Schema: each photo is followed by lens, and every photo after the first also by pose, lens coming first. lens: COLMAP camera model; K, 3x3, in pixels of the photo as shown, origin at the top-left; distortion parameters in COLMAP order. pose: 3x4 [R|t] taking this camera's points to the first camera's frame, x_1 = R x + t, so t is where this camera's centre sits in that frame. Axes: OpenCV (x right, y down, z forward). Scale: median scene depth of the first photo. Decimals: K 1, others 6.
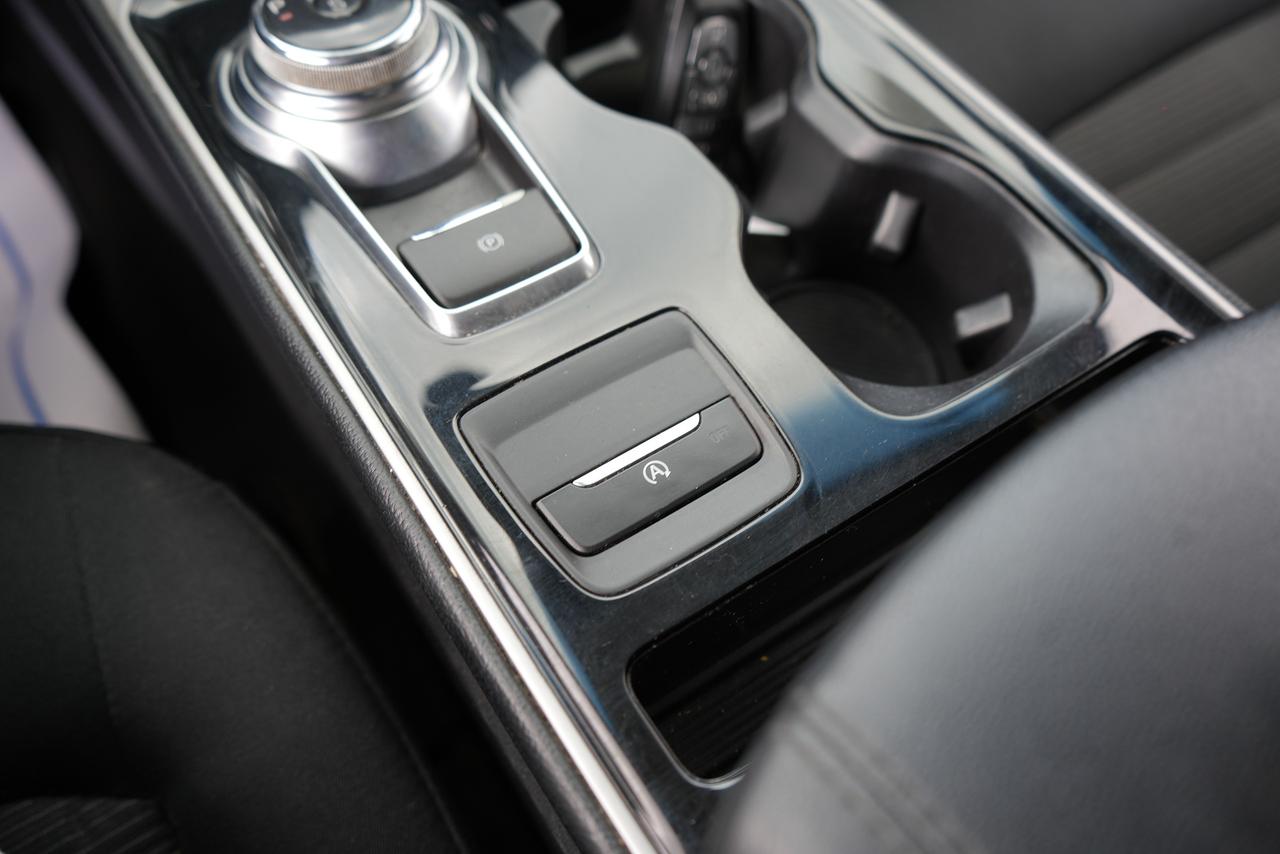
lens RADIAL K [[1015.9, 0, 640.0], [0, 1015.9, 427.0], [0, 0, 1]] dist [-0.010236, -0.003985]
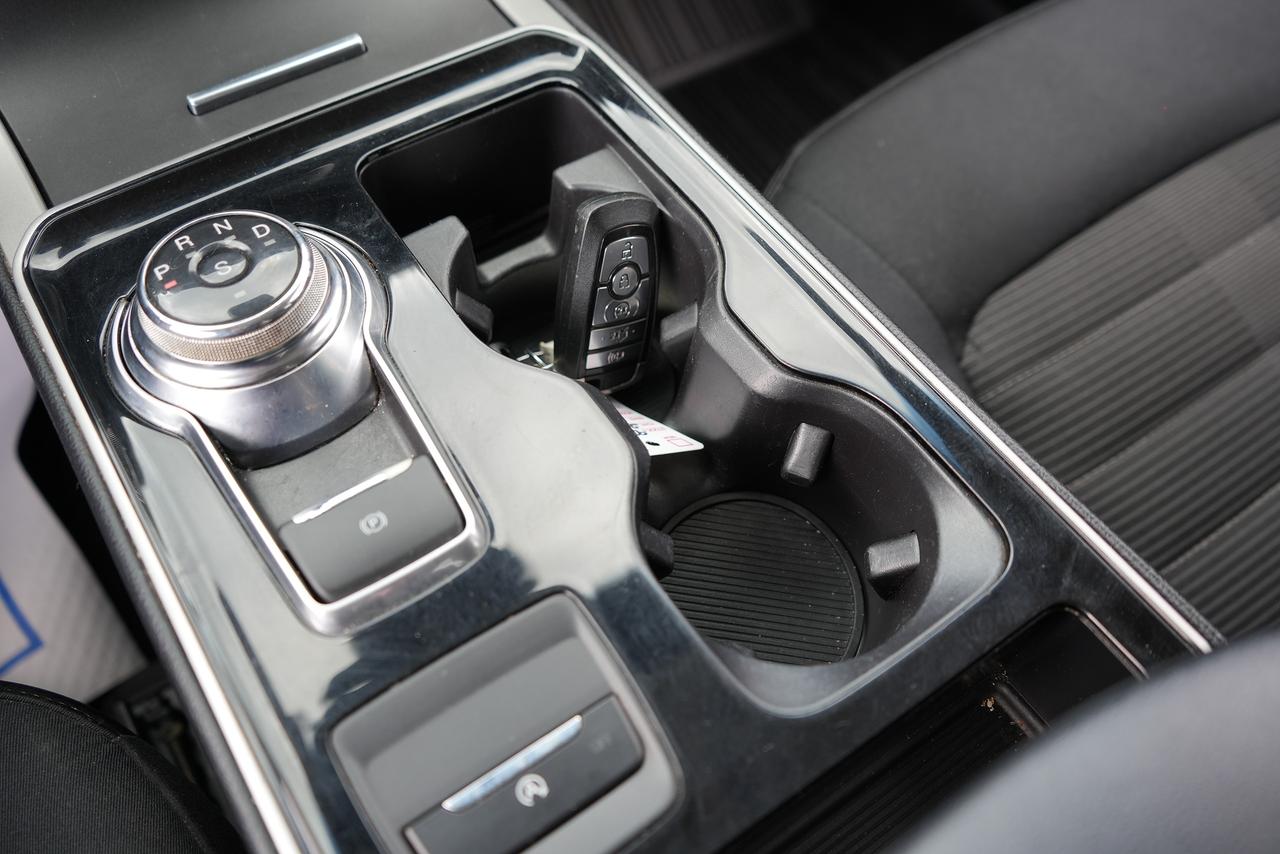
lens RADIAL K [[1015.9, 0, 640.0], [0, 1015.9, 427.0], [0, 0, 1]] dist [-0.010236, -0.003985]
pose [[0.999742, -0.021961, -0.005808, 0.109340], [0.021761, 0.999234, -0.032518, -0.220875], [0.006518, 0.032383, 0.999454, 0.020001]]
